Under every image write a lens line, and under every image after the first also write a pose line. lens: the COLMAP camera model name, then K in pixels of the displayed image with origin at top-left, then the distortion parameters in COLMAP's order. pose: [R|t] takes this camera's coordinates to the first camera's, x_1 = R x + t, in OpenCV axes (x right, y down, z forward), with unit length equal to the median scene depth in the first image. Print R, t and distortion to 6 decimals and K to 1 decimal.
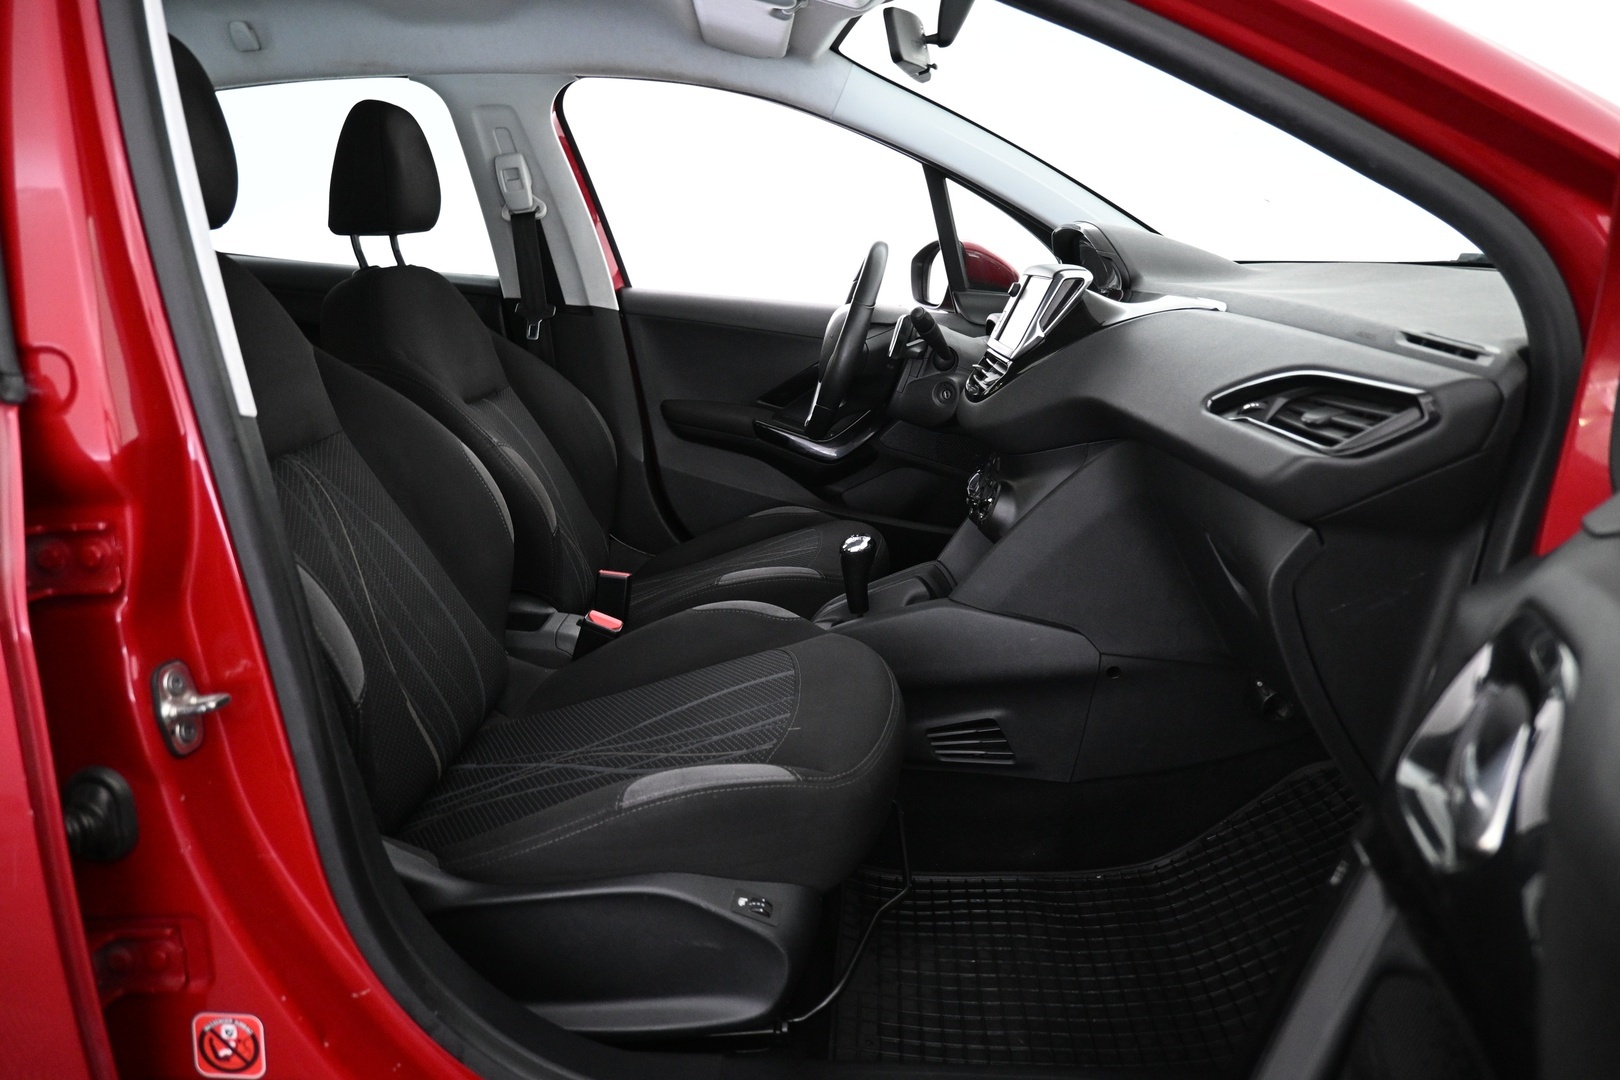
lens RADIAL K [[1084.3, 0, 810.0], [0, 1084.3, 540.0], [0, 0, 1]] dist [-0.006578, -0.000239]
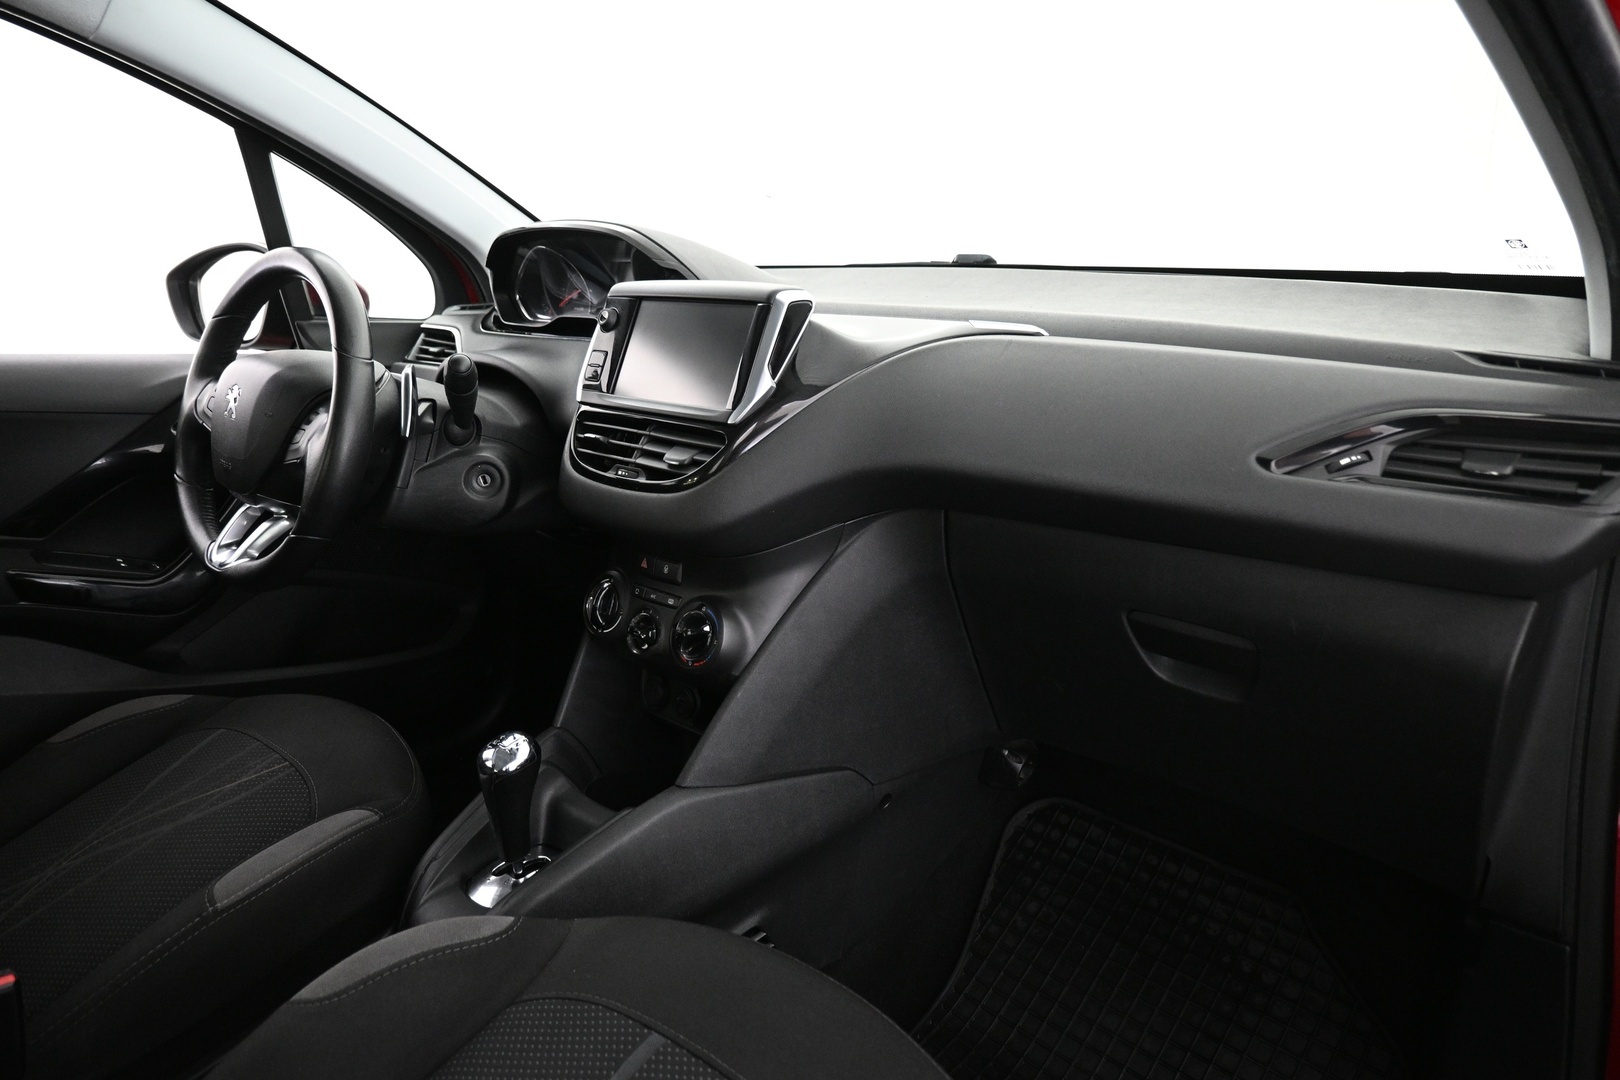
lens RADIAL K [[1114.9, 0, 810.0], [0, 1114.9, 540.0], [0, 0, 1]] dist [0.005448, 0.001678]
pose [[0.656941, -0.205289, 0.725455, -0.270002], [0.205540, 0.974534, 0.089644, -0.130403], [-0.725384, 0.090219, 0.682407, 0.429648]]
